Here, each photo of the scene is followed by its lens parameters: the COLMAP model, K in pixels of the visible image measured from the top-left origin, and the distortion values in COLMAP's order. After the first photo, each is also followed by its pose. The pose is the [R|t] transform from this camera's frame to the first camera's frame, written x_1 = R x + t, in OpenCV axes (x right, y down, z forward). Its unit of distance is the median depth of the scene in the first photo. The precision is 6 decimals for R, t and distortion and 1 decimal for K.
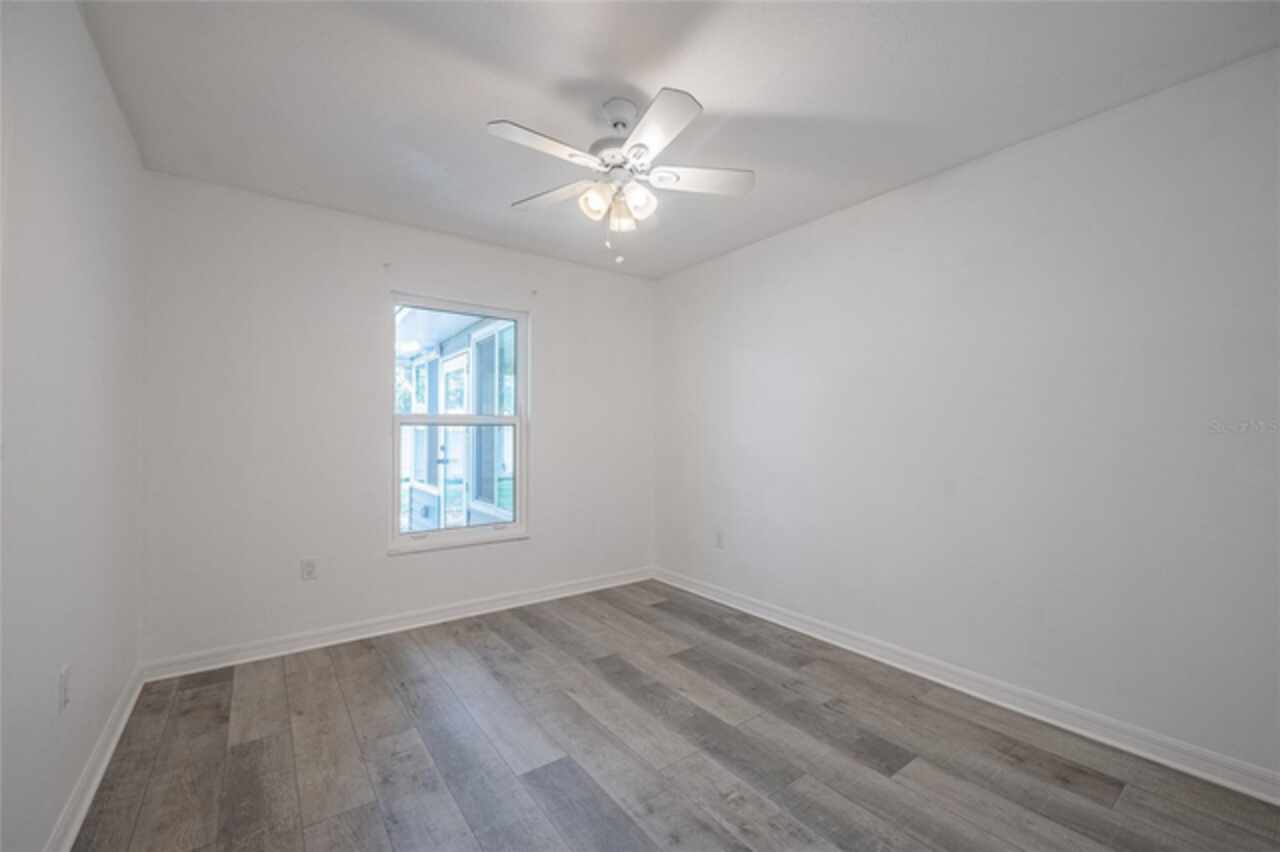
lens RADIAL K [[518.8, 0, 637.6], [0, 518.8, 428.0], [0, 0, 1]] dist [-0.000516, -0.000094]
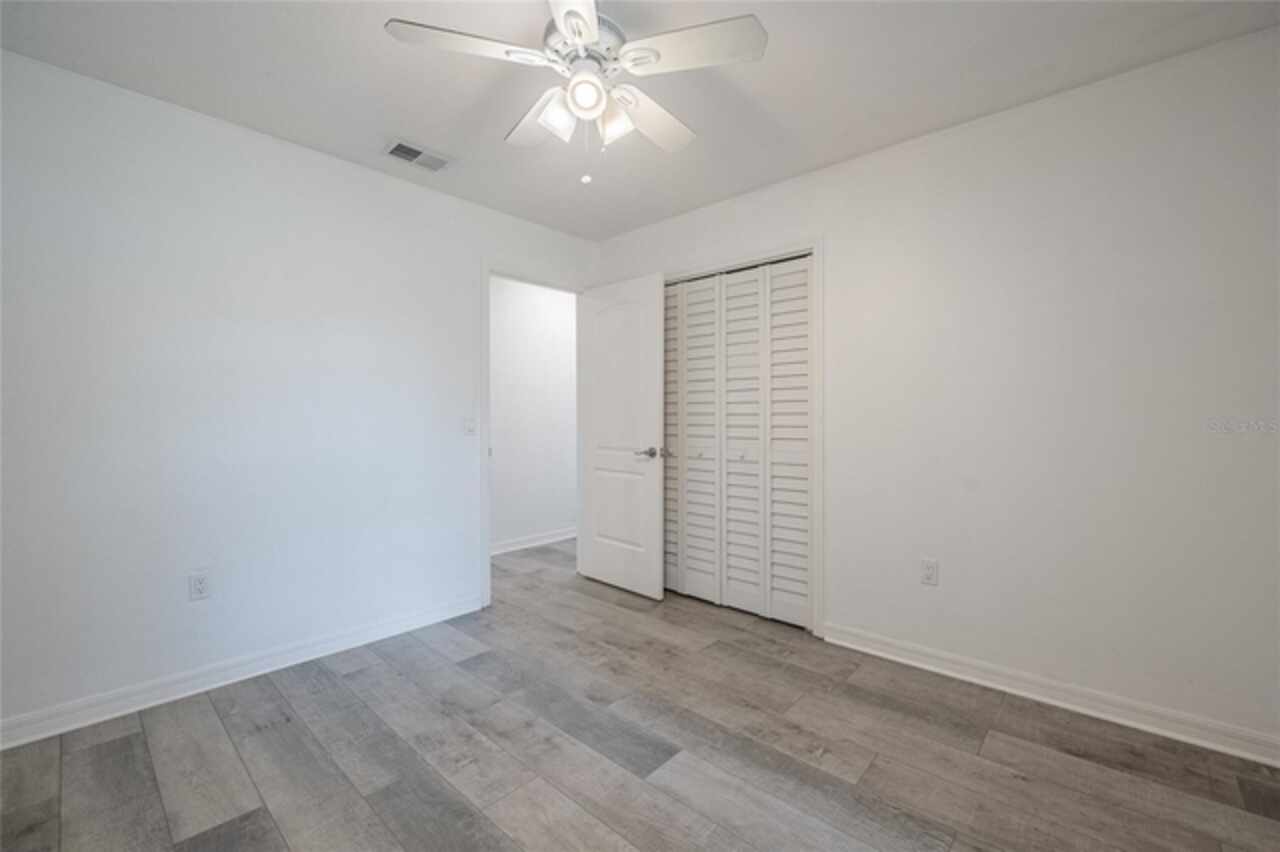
lens RADIAL K [[518.8, 0, 643.4], [0, 518.8, 422.6], [0, 0, 1]] dist [-0.000516, -0.000094]
pose [[-0.981804, 0.002300, -0.189885, 0.031121], [0.001963, 0.999996, 0.001960, 0.040501], [0.189889, 0.001551, -0.981804, 1.952758]]
